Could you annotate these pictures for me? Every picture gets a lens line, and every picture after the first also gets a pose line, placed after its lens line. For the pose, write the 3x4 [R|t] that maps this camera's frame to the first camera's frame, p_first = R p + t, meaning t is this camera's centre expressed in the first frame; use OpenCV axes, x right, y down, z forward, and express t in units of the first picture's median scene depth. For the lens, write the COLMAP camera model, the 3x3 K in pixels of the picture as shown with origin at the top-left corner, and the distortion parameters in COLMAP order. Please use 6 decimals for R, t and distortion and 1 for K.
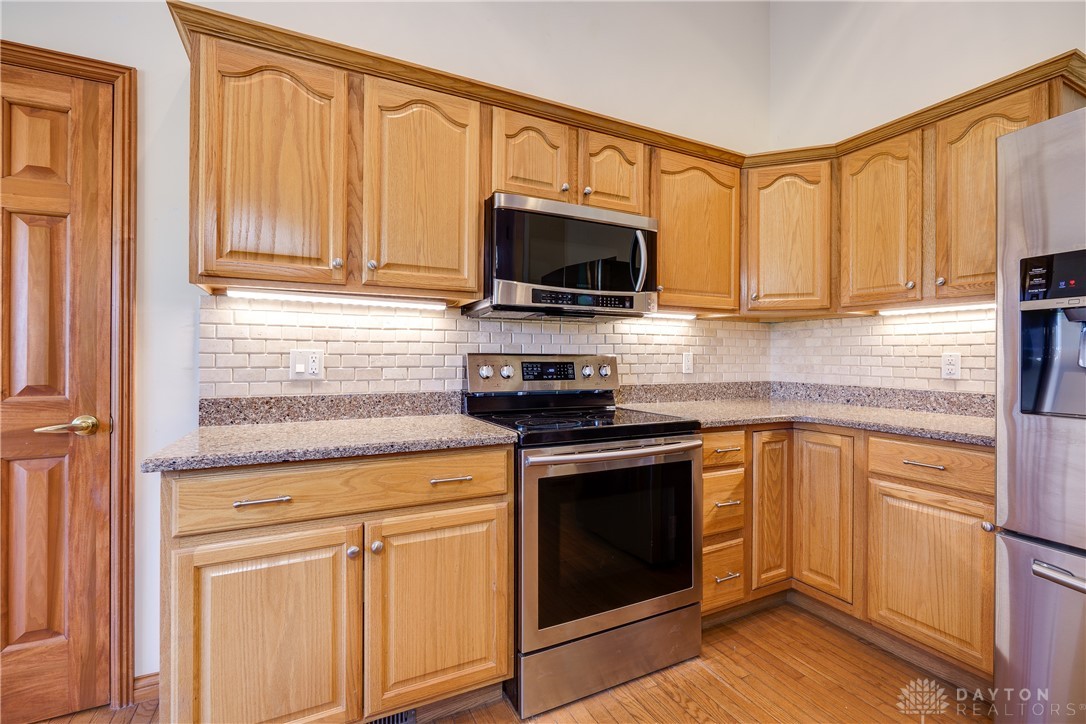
lens RADIAL K [[482.6, 0, 545.7], [0, 482.6, 358.3], [0, 0, 1]] dist [0.001636, 0.000327]
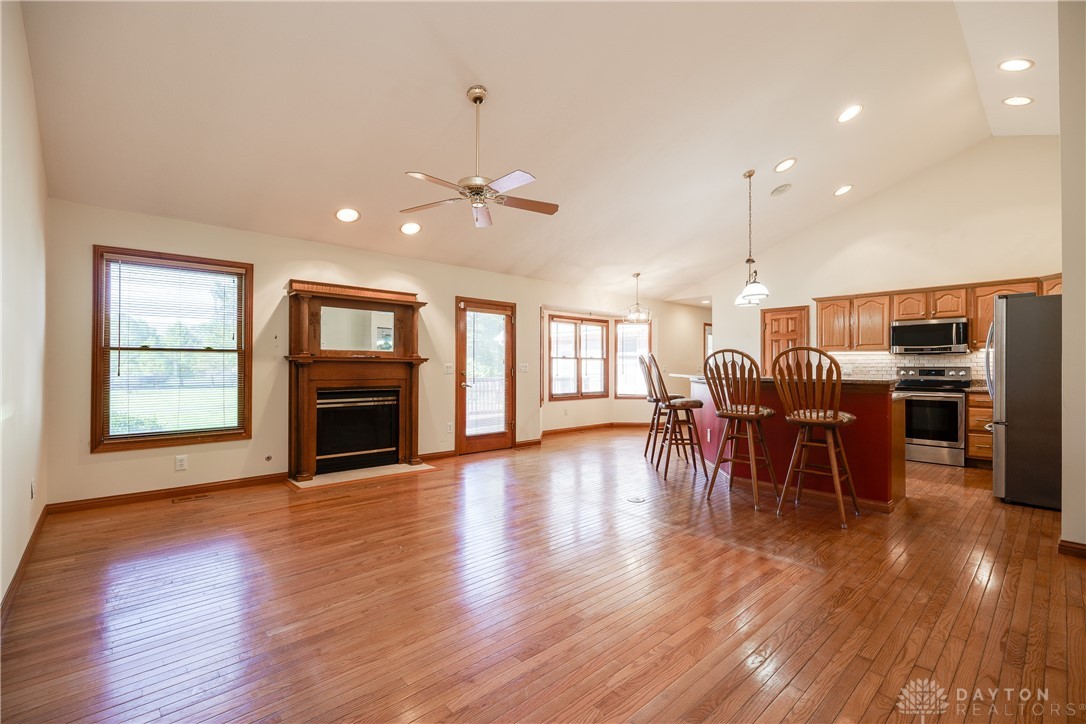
lens RADIAL K [[482.6, 0, 544.8], [0, 482.6, 365.4], [0, 0, 1]] dist [0.001636, 0.000327]
pose [[0.285385, -0.007164, -0.958386, 2.239128], [-0.000762, 0.999970, -0.007702, 0.007222], [0.958413, 0.002929, 0.285371, -2.143730]]
